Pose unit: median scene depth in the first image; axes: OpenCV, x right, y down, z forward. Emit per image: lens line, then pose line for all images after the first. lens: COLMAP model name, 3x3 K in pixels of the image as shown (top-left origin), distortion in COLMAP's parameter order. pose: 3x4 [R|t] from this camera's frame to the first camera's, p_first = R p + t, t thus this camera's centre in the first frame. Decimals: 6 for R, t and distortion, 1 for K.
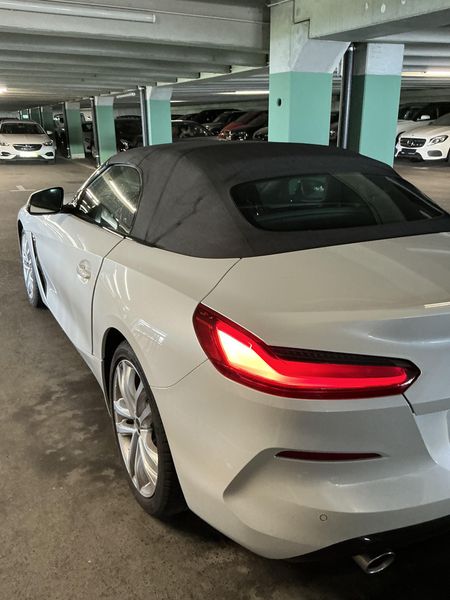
lens RADIAL K [[510.0, 0, 225.0], [0, 510.0, 300.0], [0, 0, 1]] dist [0.110371, -0.239030]
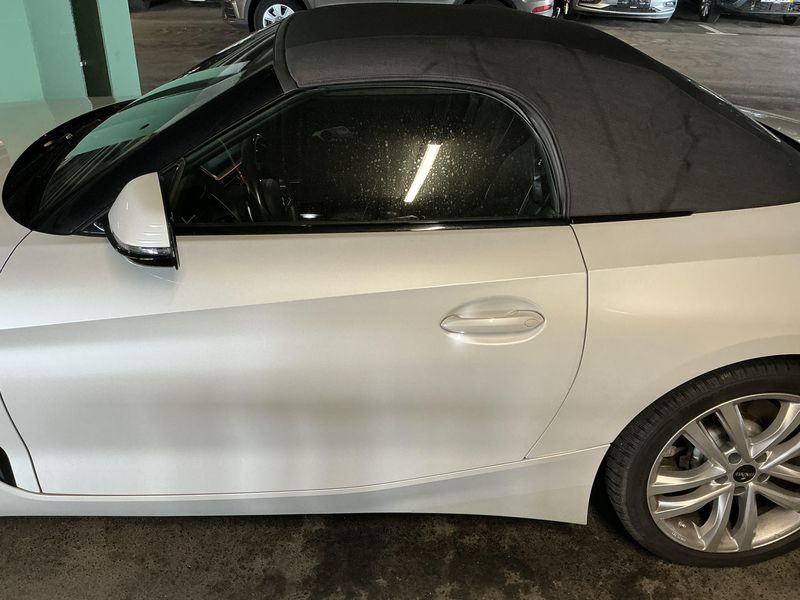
lens RADIAL K [[680.0, 0, 400.0], [0, 680.0, 300.0], [0, 0, 1]] dist [0.110371, -0.239030]
pose [[0.467920, -0.421916, 0.776555, -0.894829], [0.294306, 0.902922, 0.313236, -0.337847], [-0.833328, 0.081976, 0.546667, 0.792752]]
